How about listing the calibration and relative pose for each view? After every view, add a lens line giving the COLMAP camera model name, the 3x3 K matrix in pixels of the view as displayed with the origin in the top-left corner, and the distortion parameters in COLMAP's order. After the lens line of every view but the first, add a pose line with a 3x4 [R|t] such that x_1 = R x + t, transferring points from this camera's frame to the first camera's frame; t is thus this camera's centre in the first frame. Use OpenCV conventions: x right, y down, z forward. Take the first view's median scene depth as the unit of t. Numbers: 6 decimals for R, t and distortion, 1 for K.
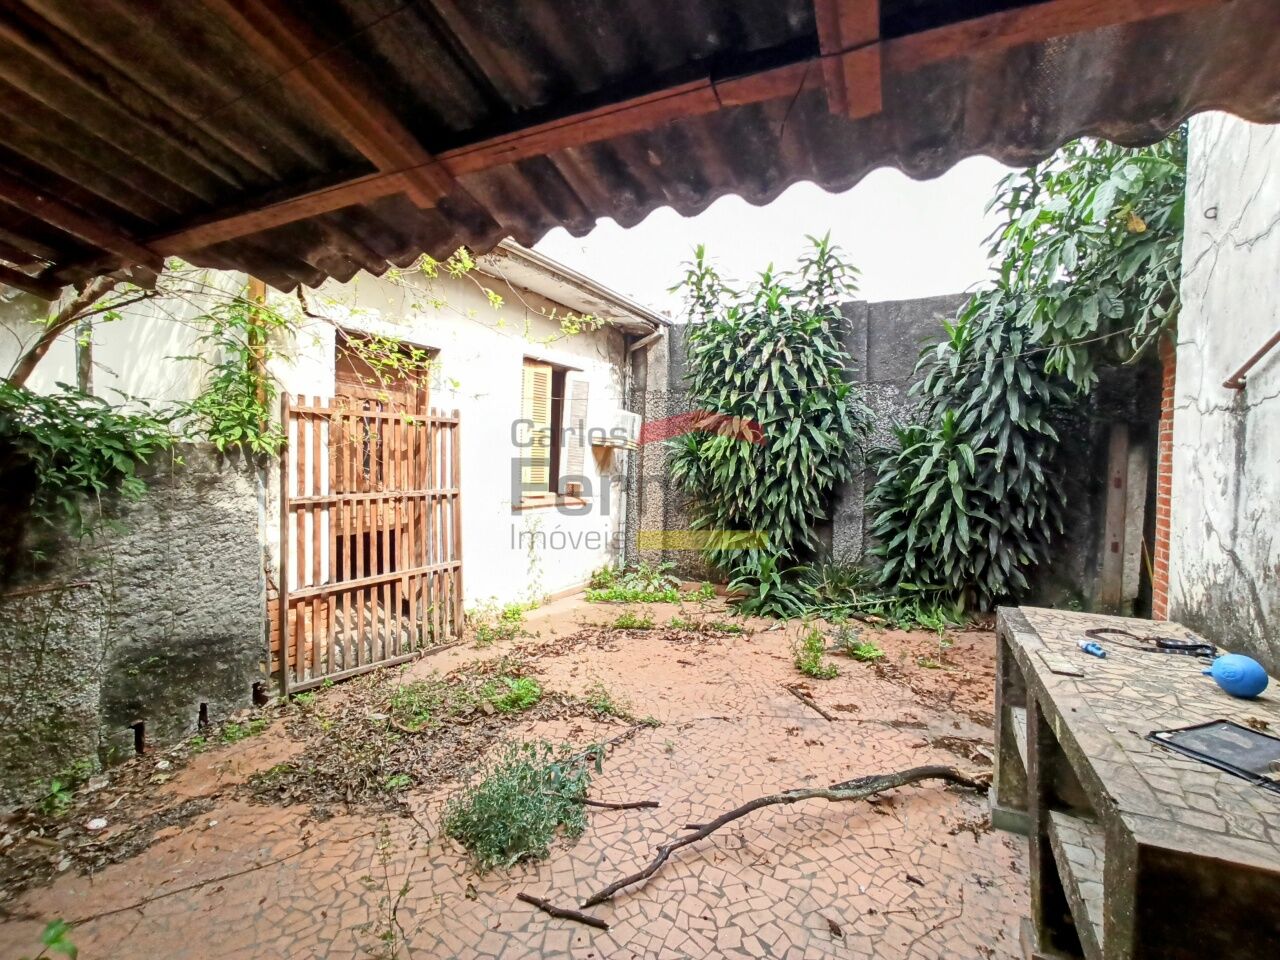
lens RADIAL K [[576.5, 0, 644.3], [0, 576.5, 481.5], [0, 0, 1]] dist [-0.038675, 0.013259]
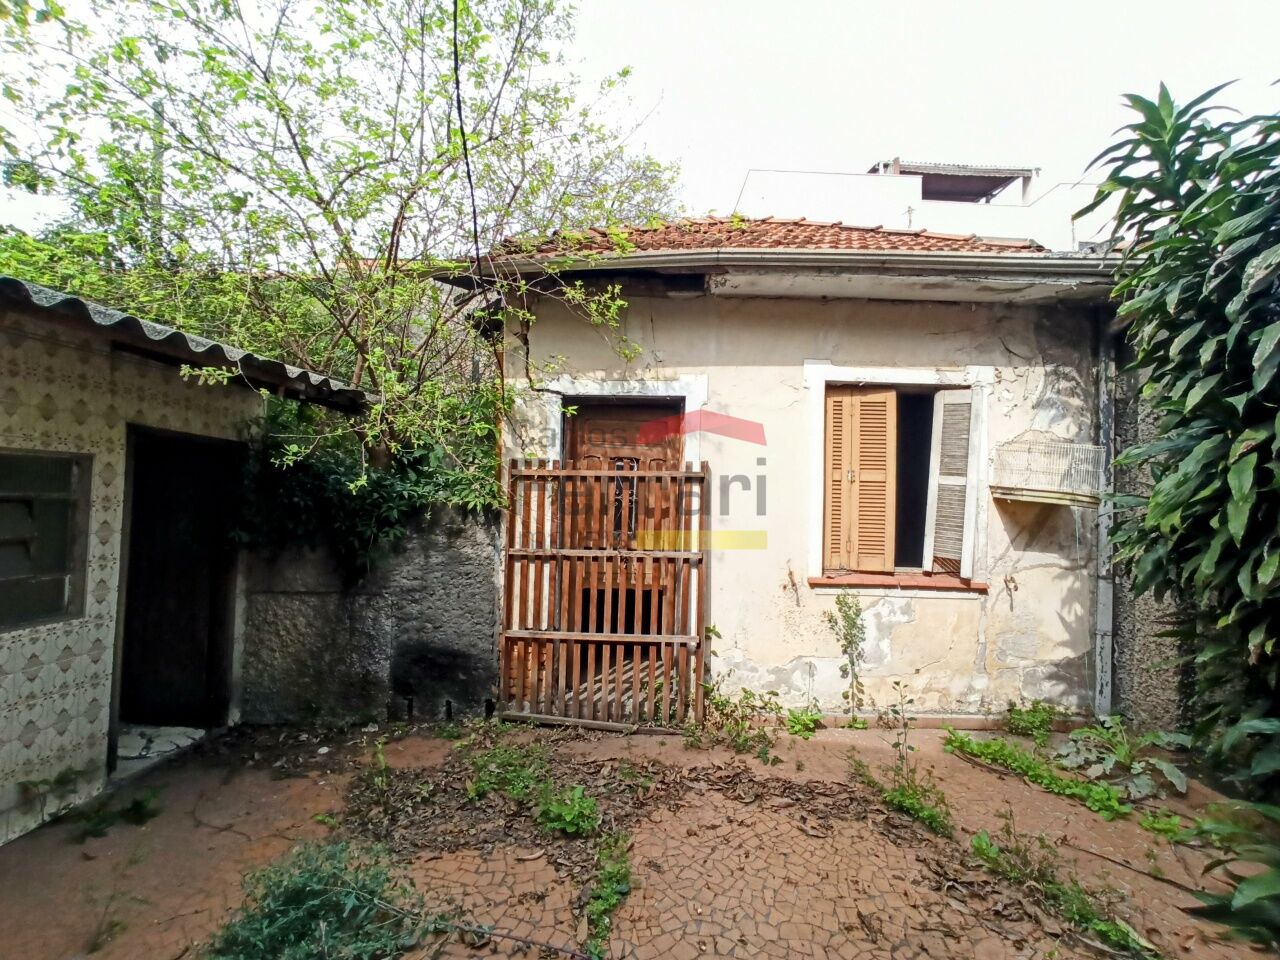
lens RADIAL K [[576.5, 0, 643.0], [0, 576.5, 479.8], [0, 0, 1]] dist [-0.038675, 0.013259]
pose [[0.437958, -0.032452, -0.898409, 0.423218], [-0.047477, 0.997119, -0.059162, -0.041519], [0.897741, 0.068564, 0.435156, 0.536182]]
